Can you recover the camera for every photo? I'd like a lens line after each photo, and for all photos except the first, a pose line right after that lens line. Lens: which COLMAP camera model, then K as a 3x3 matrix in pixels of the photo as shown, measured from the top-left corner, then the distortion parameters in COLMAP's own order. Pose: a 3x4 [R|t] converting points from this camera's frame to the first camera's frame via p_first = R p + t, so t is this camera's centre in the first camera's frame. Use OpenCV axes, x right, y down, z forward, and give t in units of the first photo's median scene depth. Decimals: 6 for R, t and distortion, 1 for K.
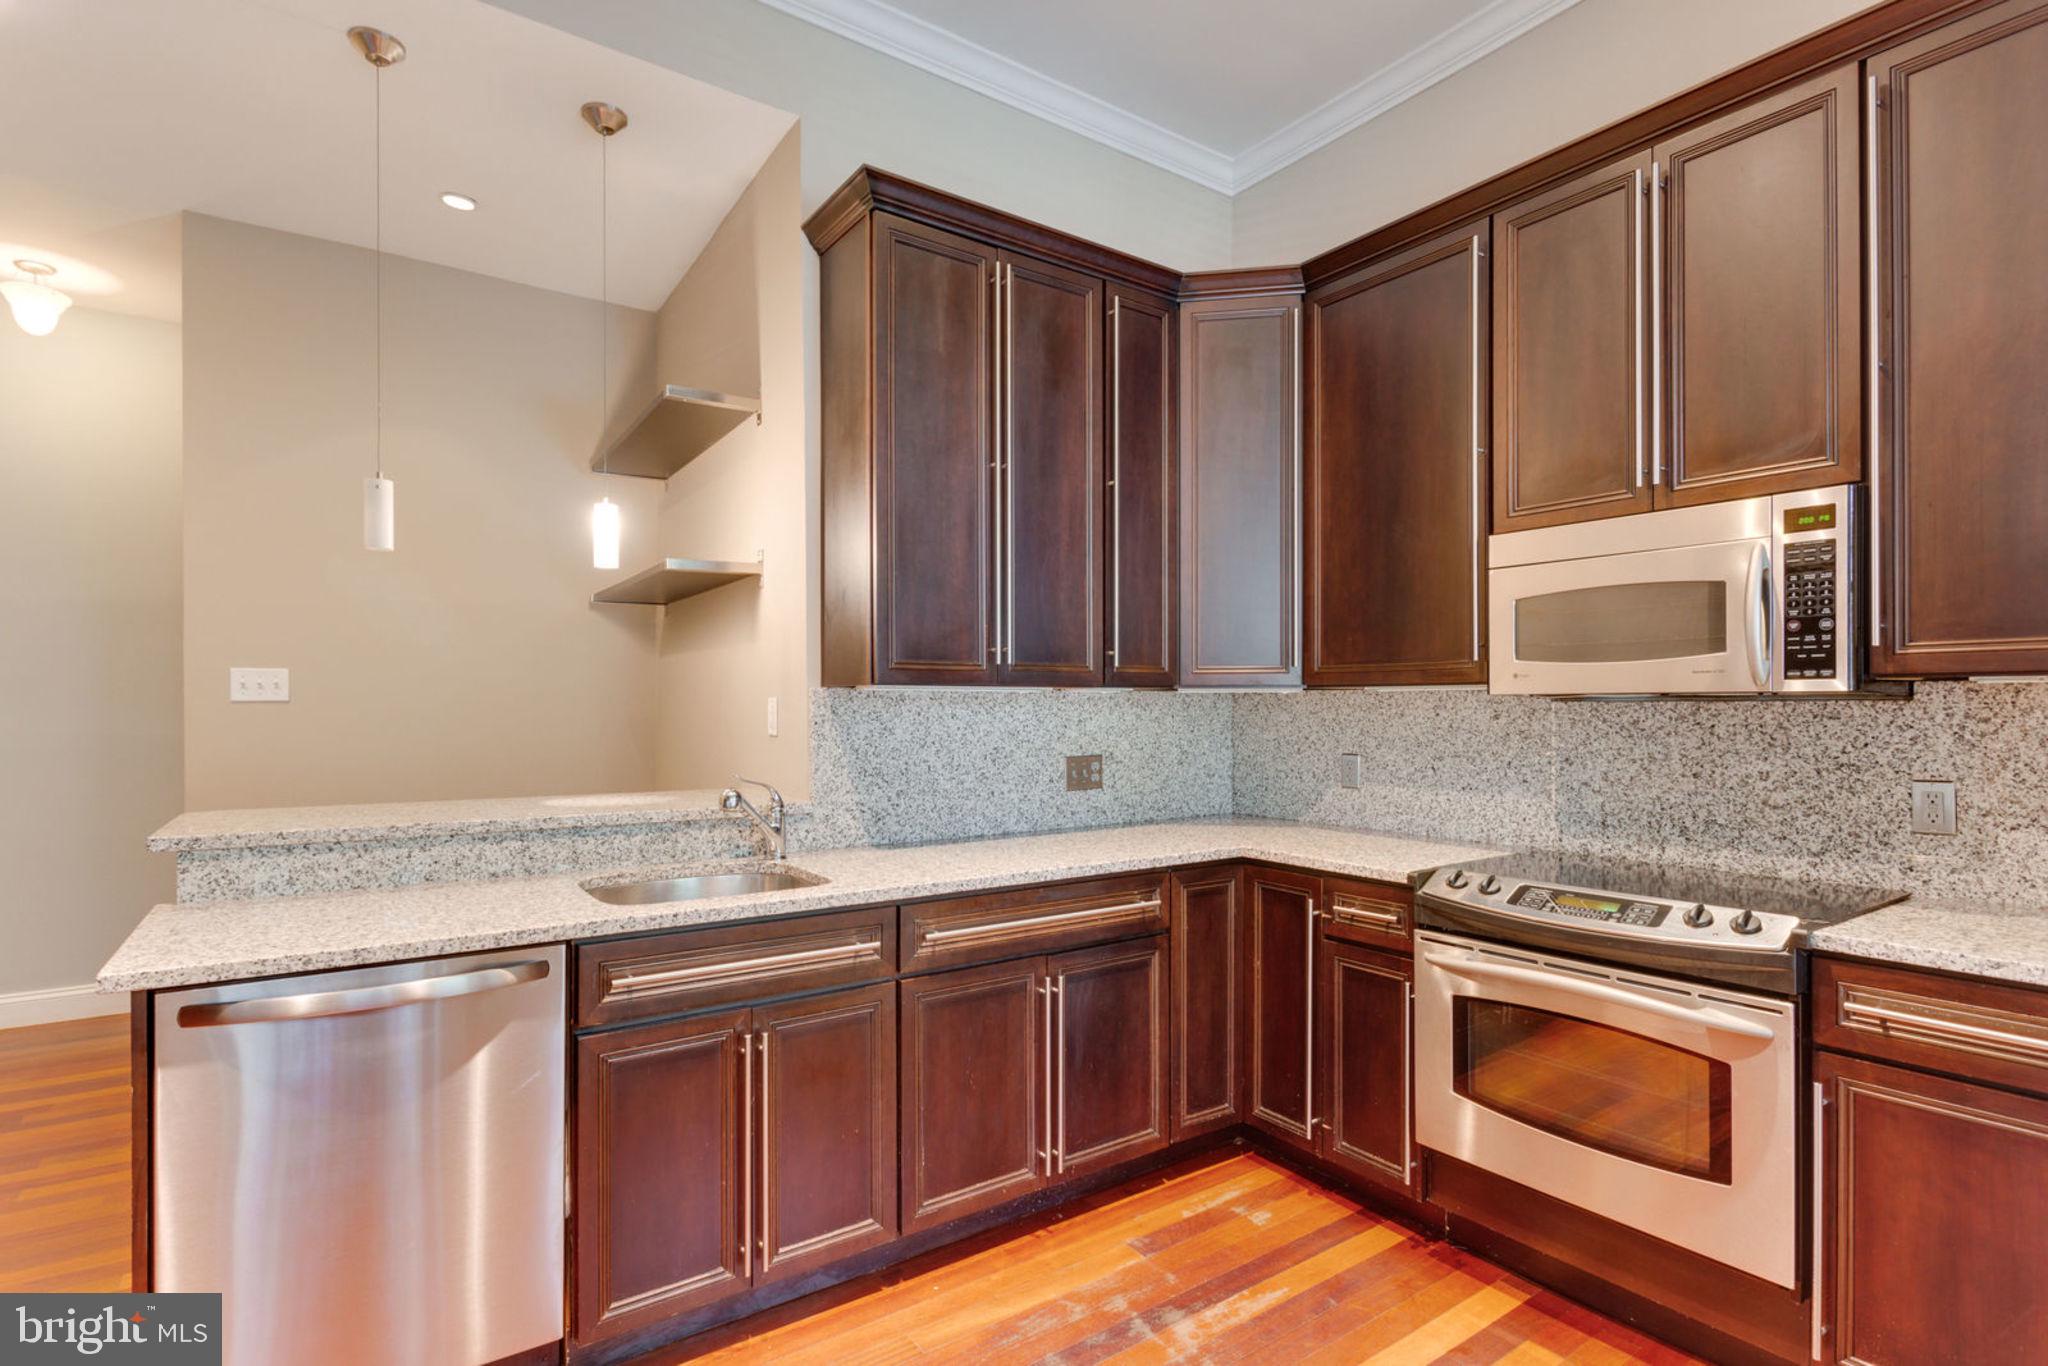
lens RADIAL K [[996.4, 0, 1024.6], [0, 996.4, 697.9], [0, 0, 1]] dist [0.018405, -0.005182]
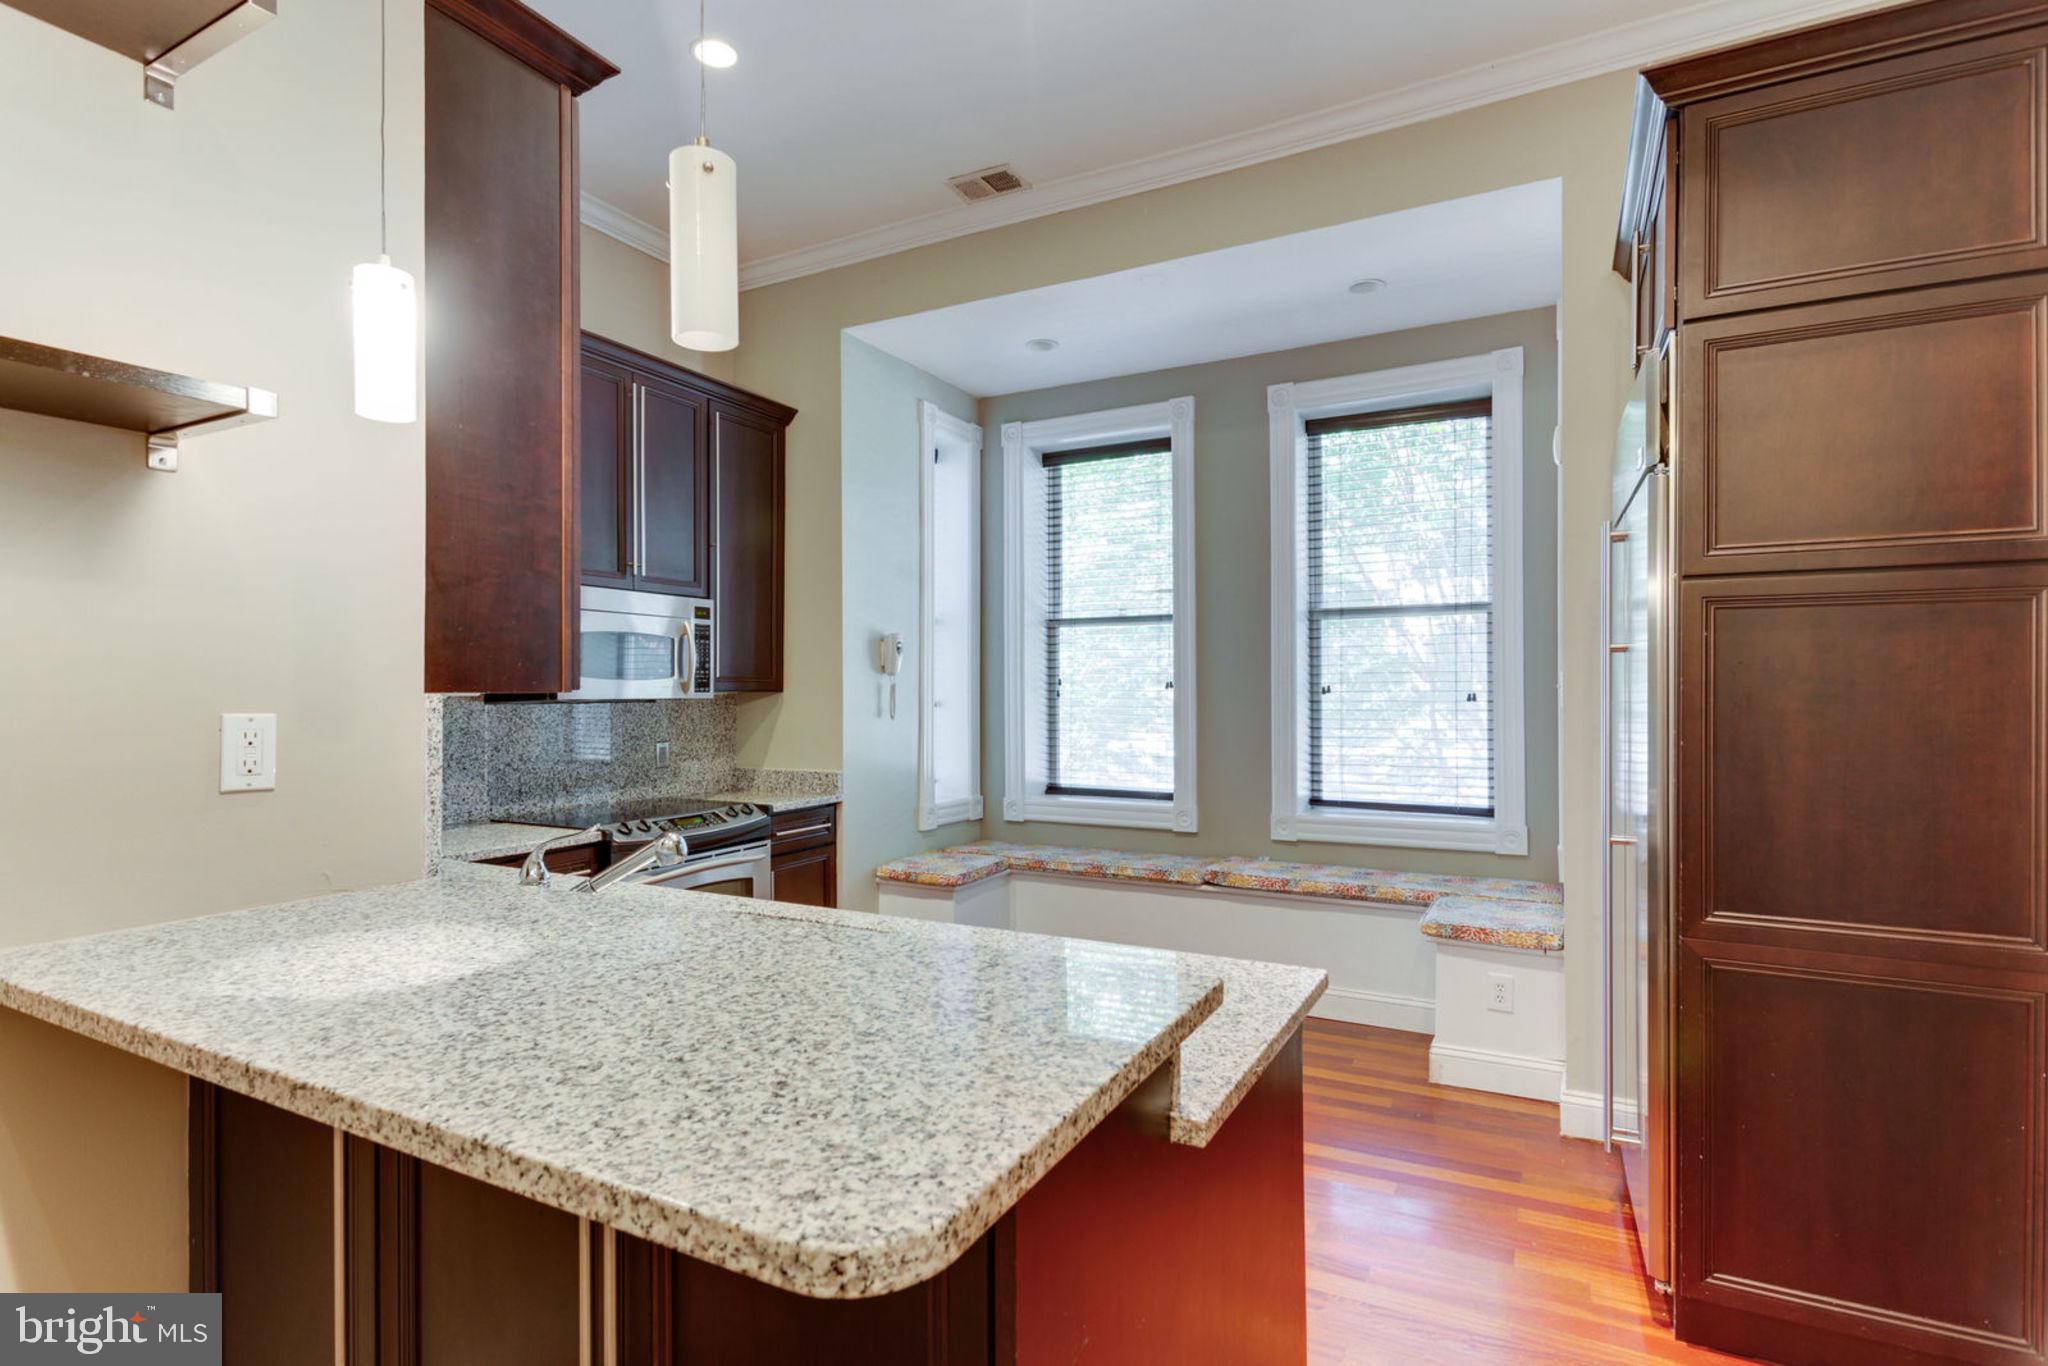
lens RADIAL K [[996.4, 0, 1028.3], [0, 996.4, 690.6], [0, 0, 1]] dist [0.018405, -0.005182]
pose [[-0.448577, -0.000178, 0.893744, -1.027194], [-0.005923, 0.999979, -0.002774, -0.016255], [-0.893724, -0.006538, -0.448569, 1.034846]]
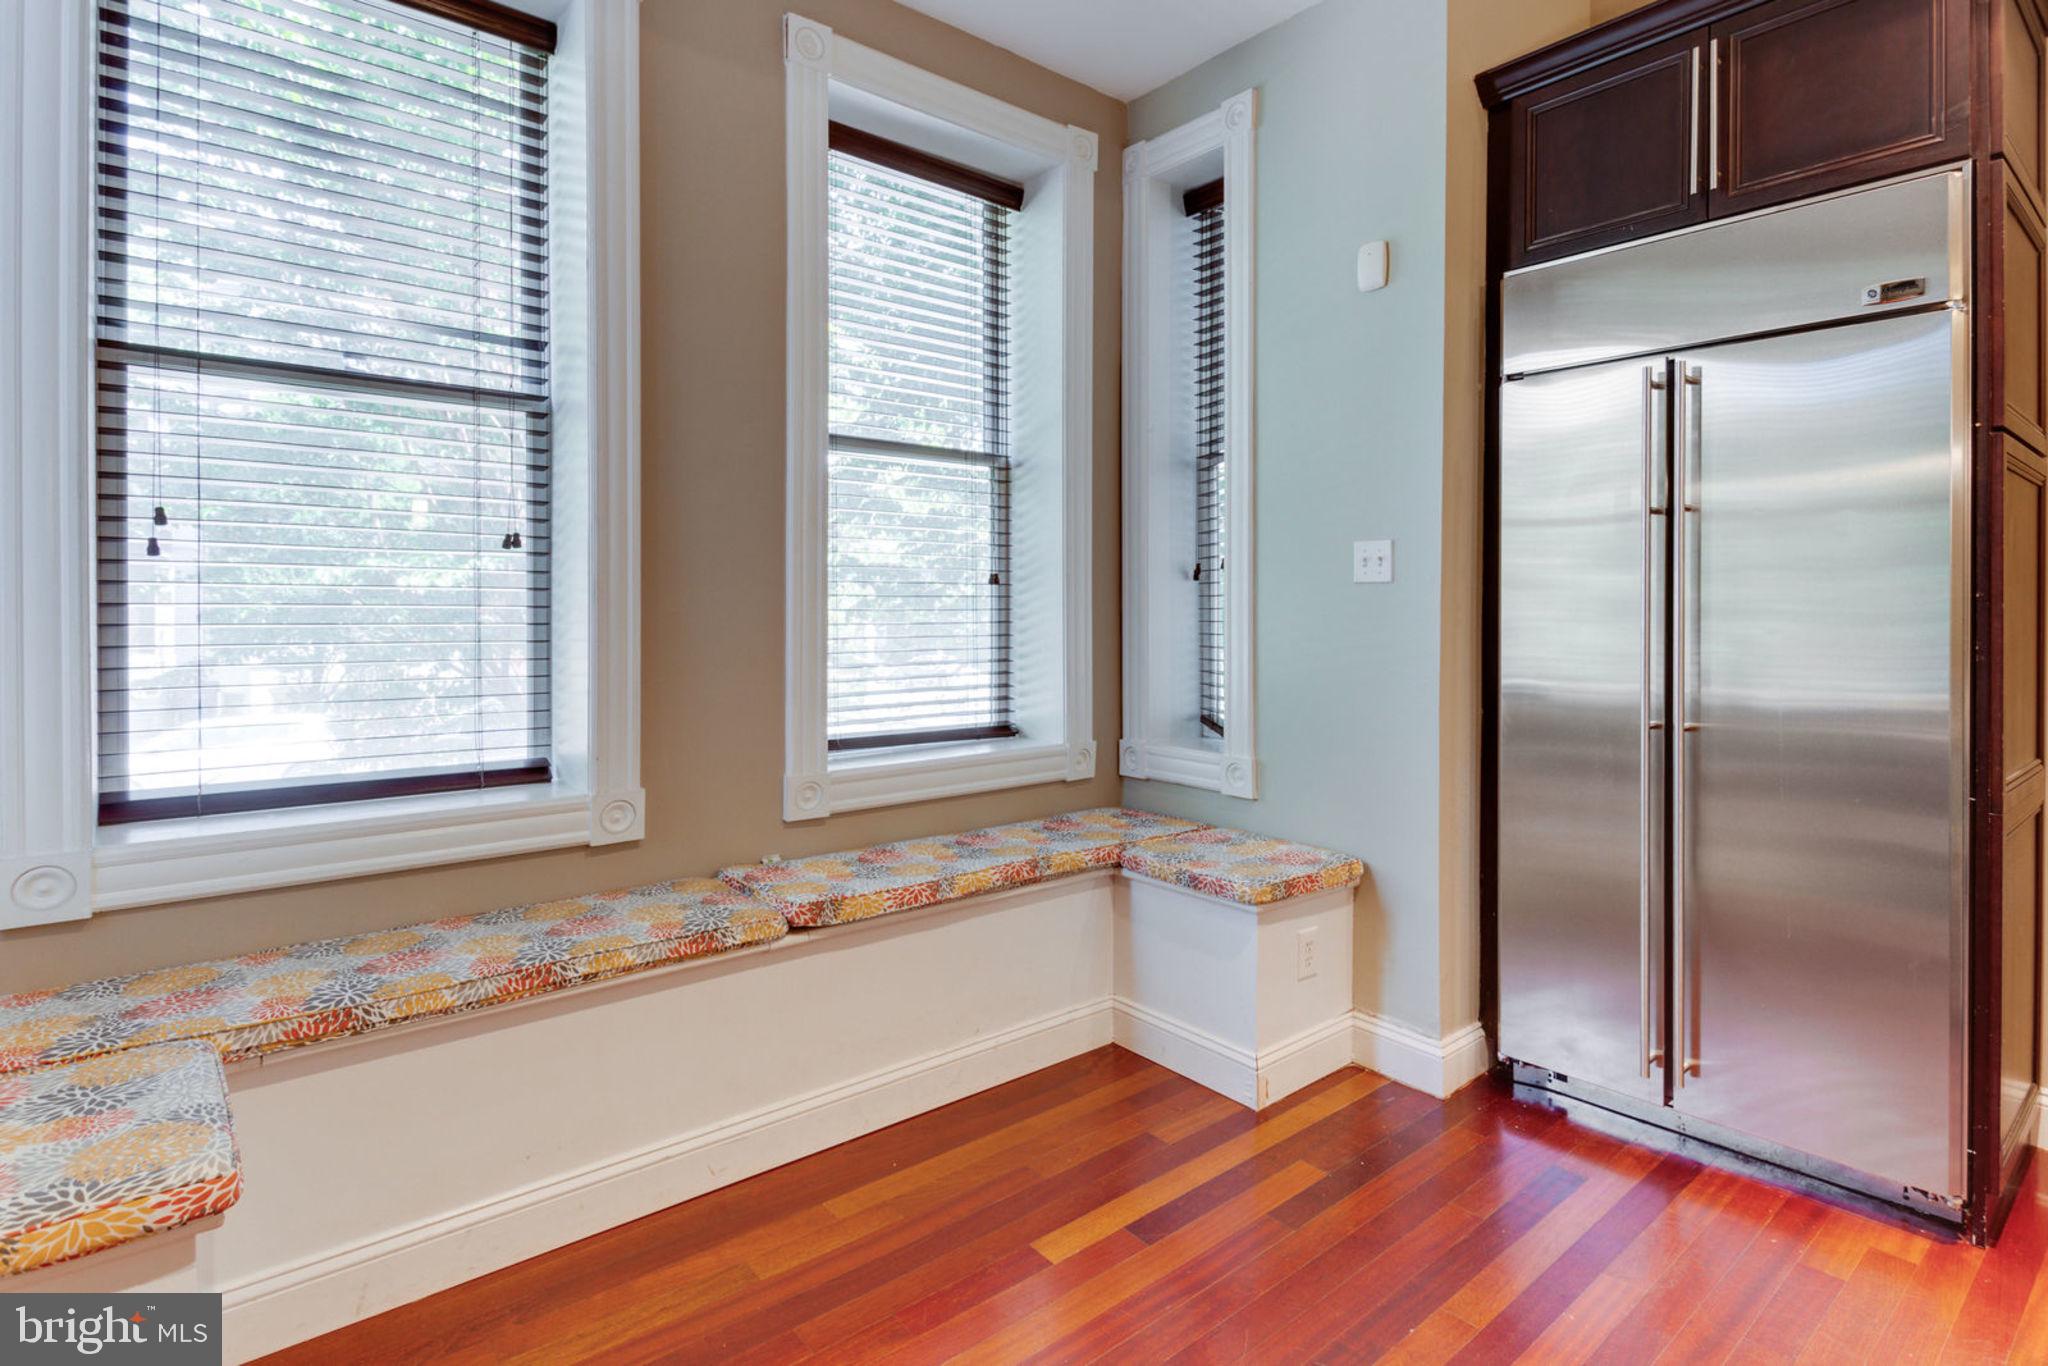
lens RADIAL K [[996.4, 0, 1060.2], [0, 996.4, 625.1], [0, 0, 1]] dist [0.018405, -0.005182]
pose [[-0.996436, -0.004662, -0.084229, 0.223034], [-0.004660, 0.999989, -0.000214, 0.043800], [0.084229, 0.000180, -0.996446, 0.871175]]
